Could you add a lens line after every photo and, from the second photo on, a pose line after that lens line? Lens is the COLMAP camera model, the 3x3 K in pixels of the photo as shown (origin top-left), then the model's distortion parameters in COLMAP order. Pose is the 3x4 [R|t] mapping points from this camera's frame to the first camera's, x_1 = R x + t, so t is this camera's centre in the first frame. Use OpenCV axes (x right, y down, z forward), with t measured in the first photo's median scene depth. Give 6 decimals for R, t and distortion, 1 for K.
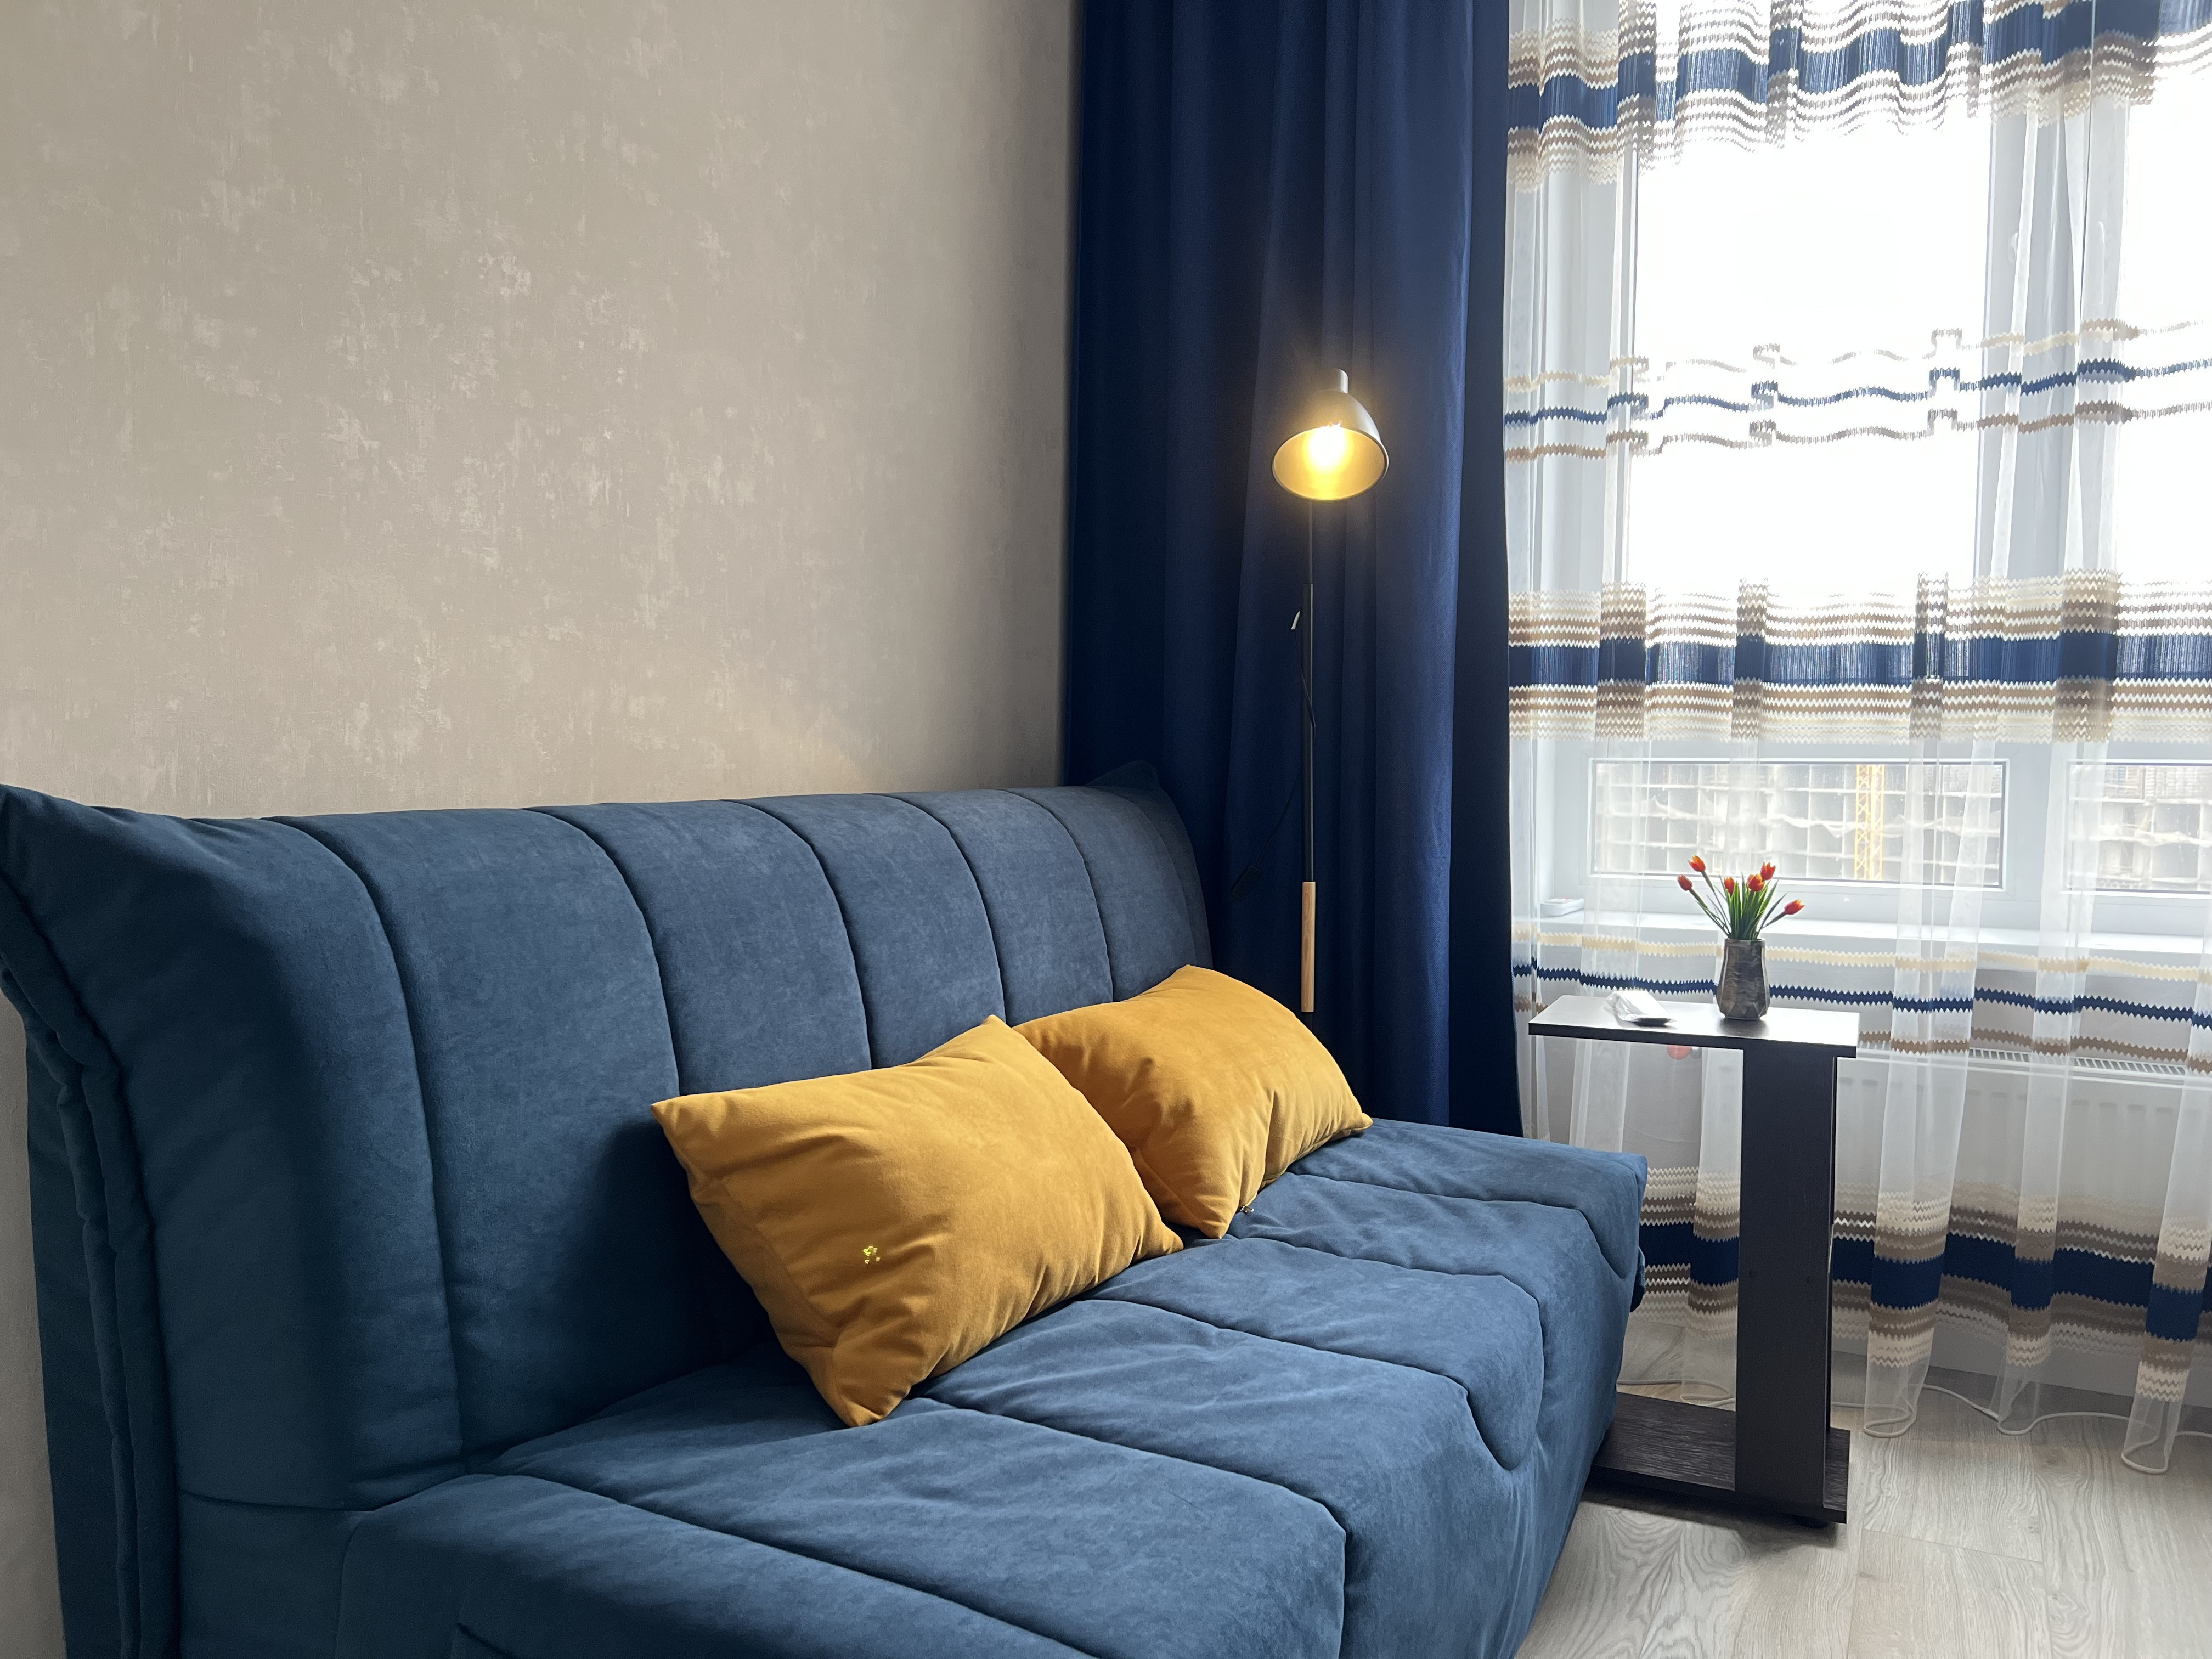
lens RADIAL K [[1661.9, 0, 1106.0], [0, 1661.9, 829.5], [0, 0, 1]] dist [0.050029, -0.000959]
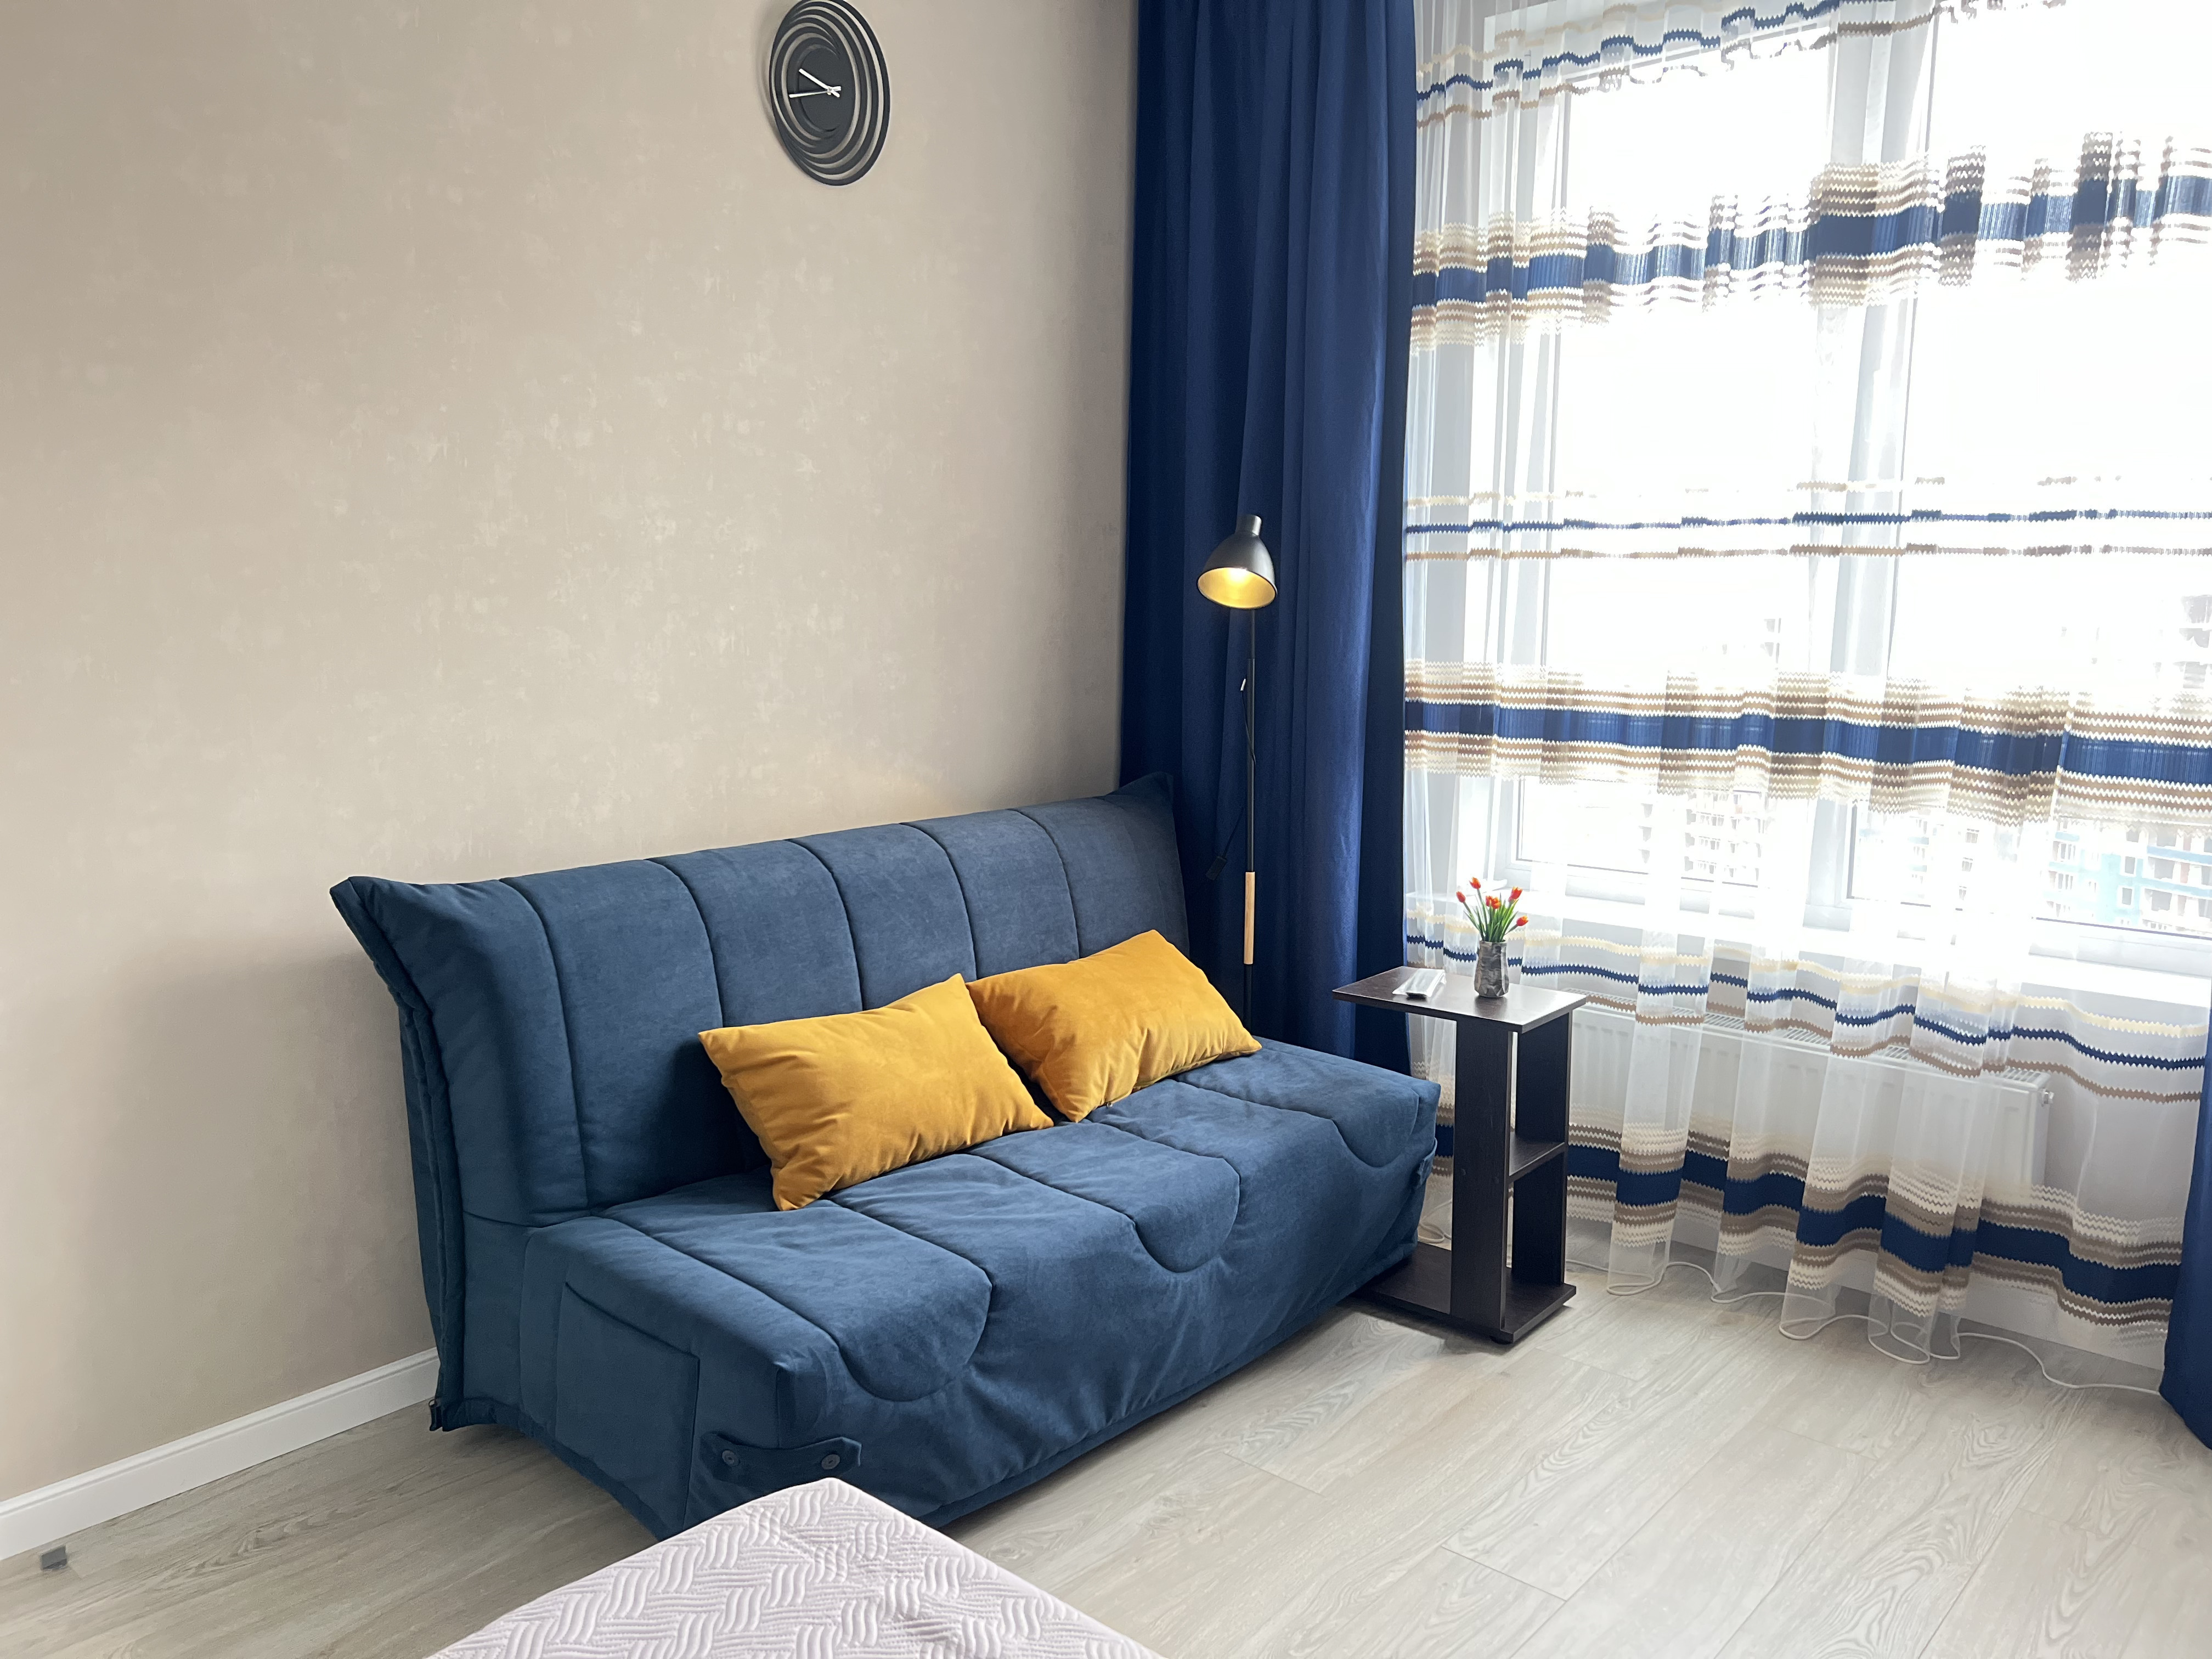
lens RADIAL K [[1657.9, 0, 1110.0], [0, 1657.9, 839.2], [0, 0, 1]] dist [0.105858, 0.000069]
pose [[0.965063, 0.033138, -0.259914, 0.603500], [-0.005717, 0.994397, 0.105552, -0.232290], [0.261956, -0.100378, 0.959845, -0.597045]]
